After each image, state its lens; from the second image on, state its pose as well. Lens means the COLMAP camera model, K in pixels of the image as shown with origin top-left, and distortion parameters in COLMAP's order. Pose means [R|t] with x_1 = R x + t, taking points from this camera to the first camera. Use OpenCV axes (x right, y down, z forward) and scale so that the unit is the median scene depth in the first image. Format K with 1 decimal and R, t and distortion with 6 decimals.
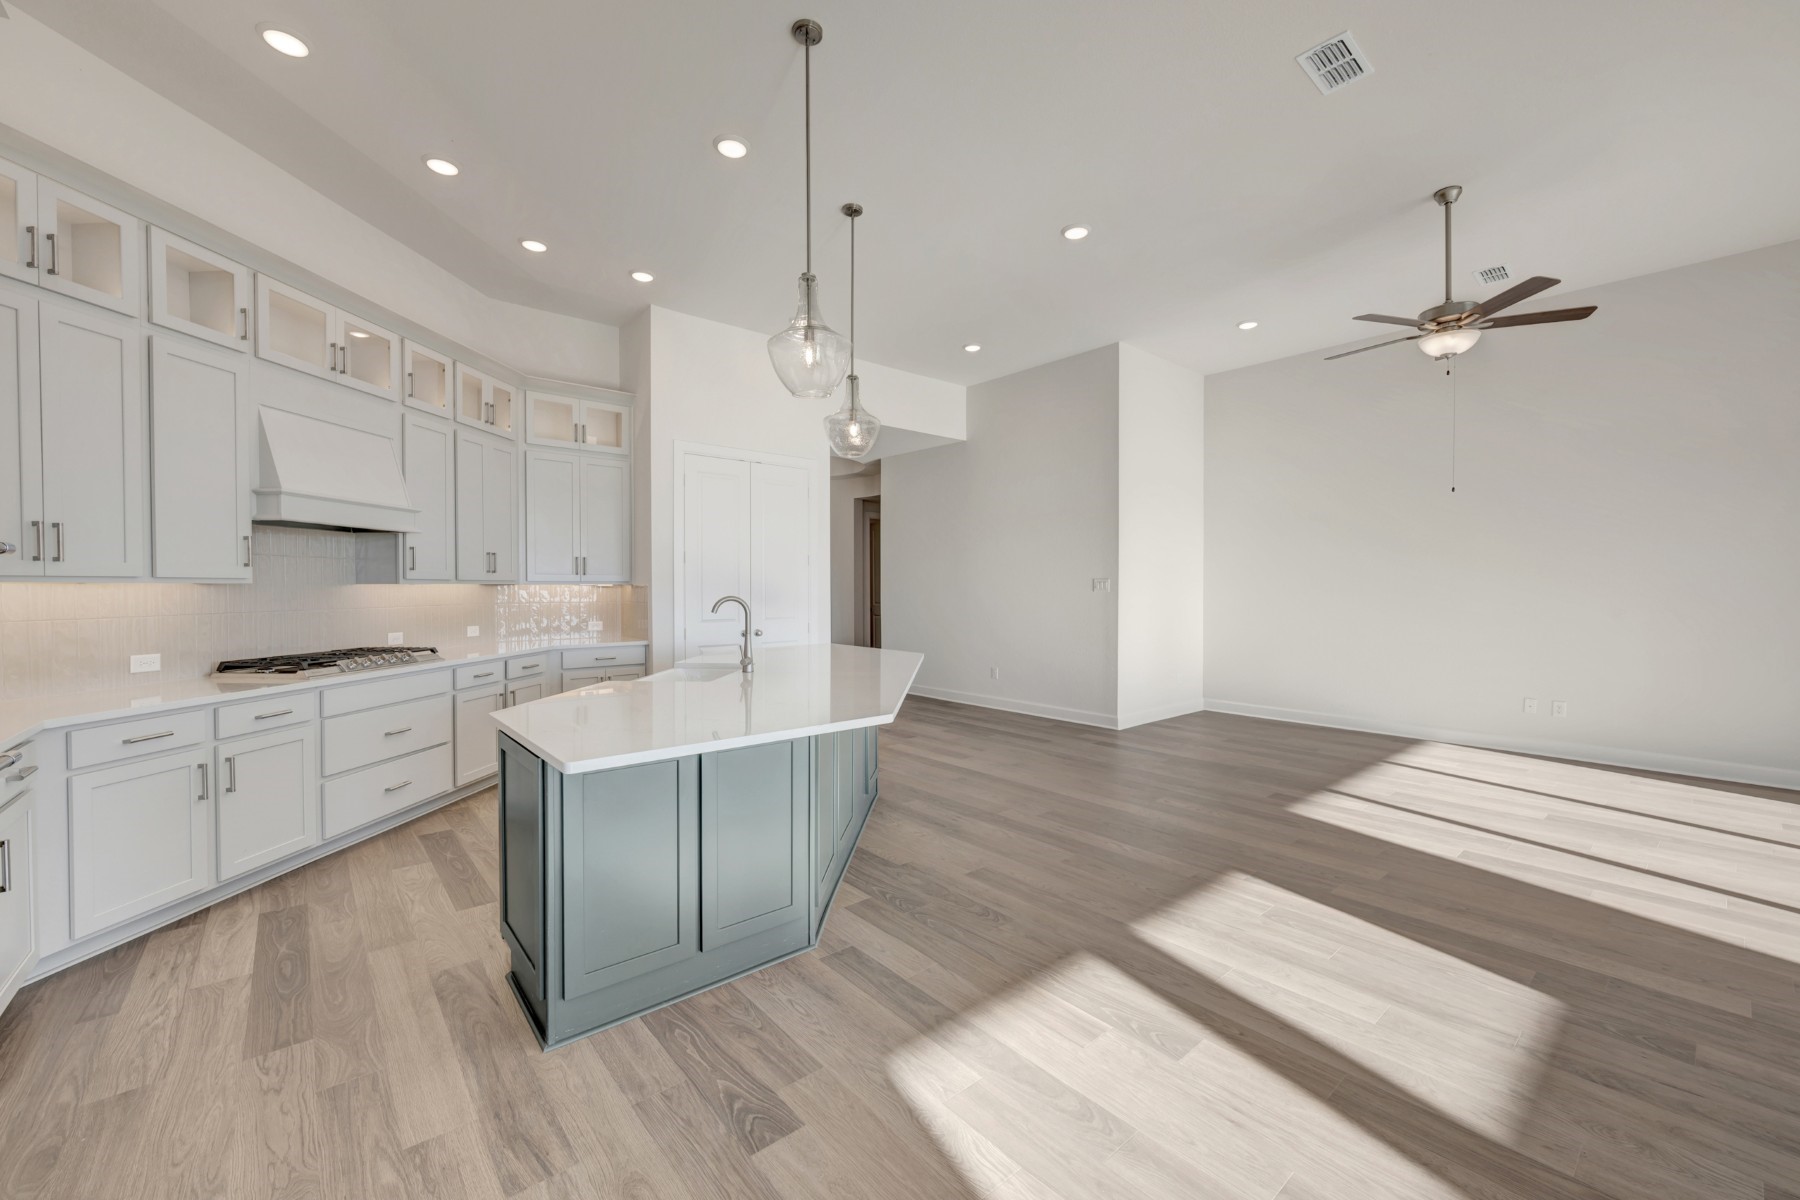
lens RADIAL K [[711.7, 0, 900.9], [0, 711.7, 597.8], [0, 0, 1]] dist [0.004394, -0.000833]
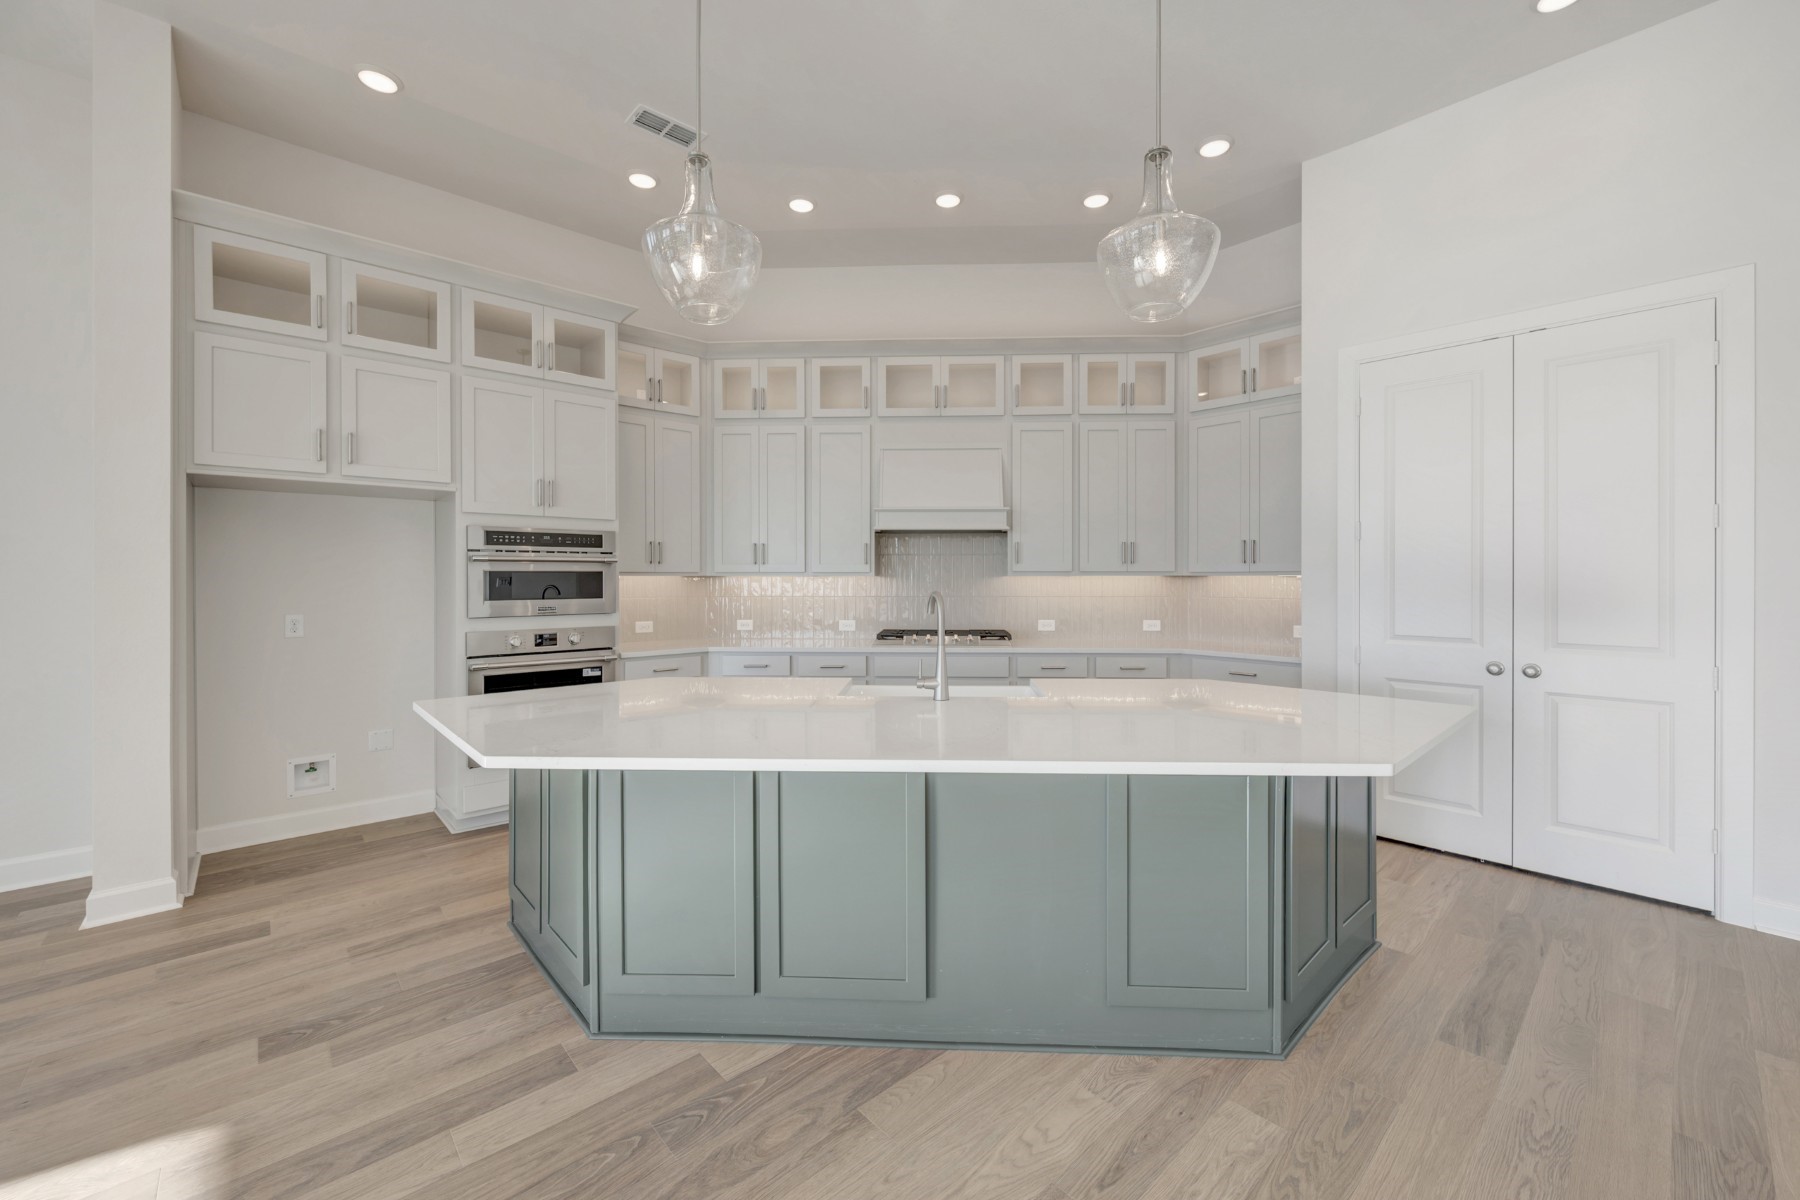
lens RADIAL K [[711.7, 0, 906.6], [0, 711.7, 584.5], [0, 0, 1]] dist [0.004394, -0.000833]
pose [[0.038160, 0.012469, -0.999194, 0.514422], [-0.016681, 0.999791, 0.011839, -0.020788], [0.999132, 0.016215, 0.038360, 0.995105]]
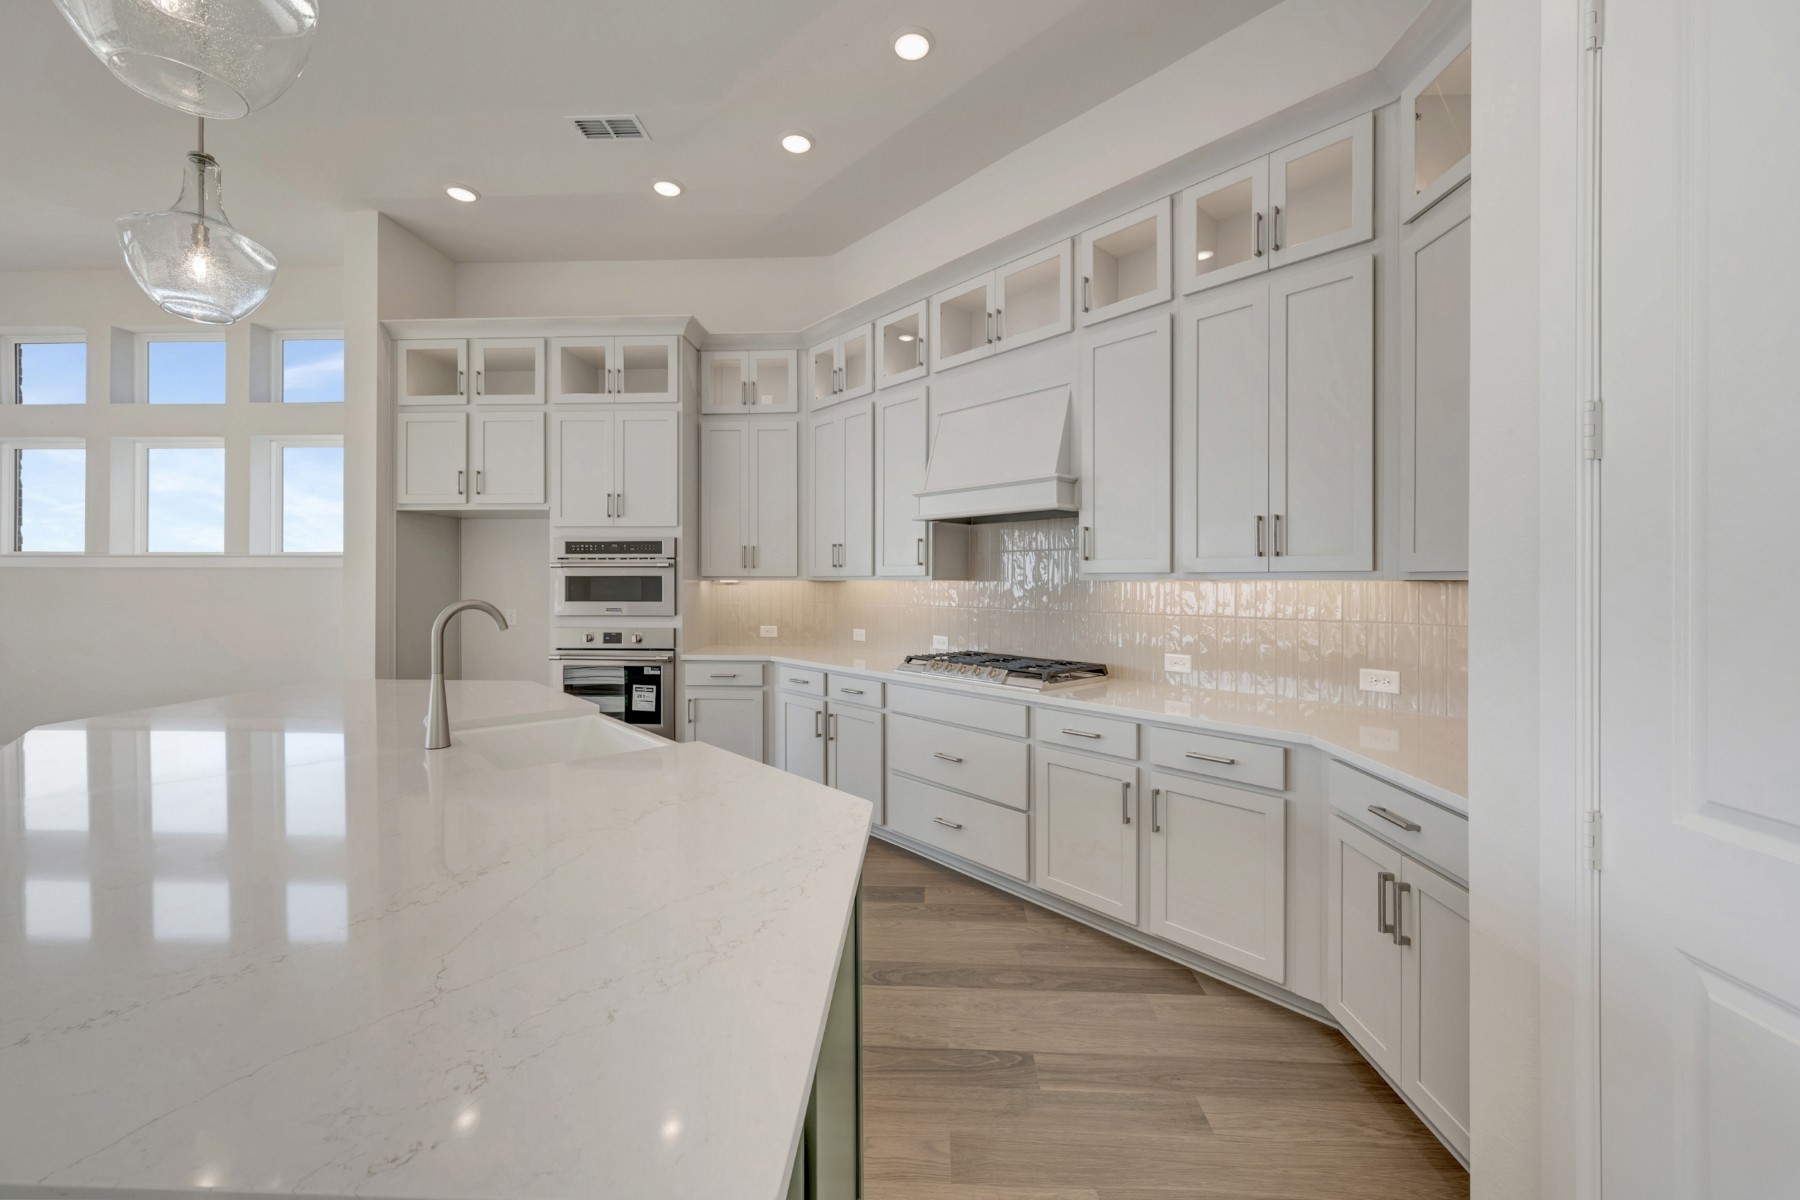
lens RADIAL K [[711.7, 0, 902.7], [0, 711.7, 588.3], [0, 0, 1]] dist [0.004394, -0.000833]
pose [[-0.681425, 0.011066, -0.731804, -0.066639], [-0.011172, 0.999612, 0.025518, -0.035126], [0.731803, 0.025564, -0.681037, 1.690416]]
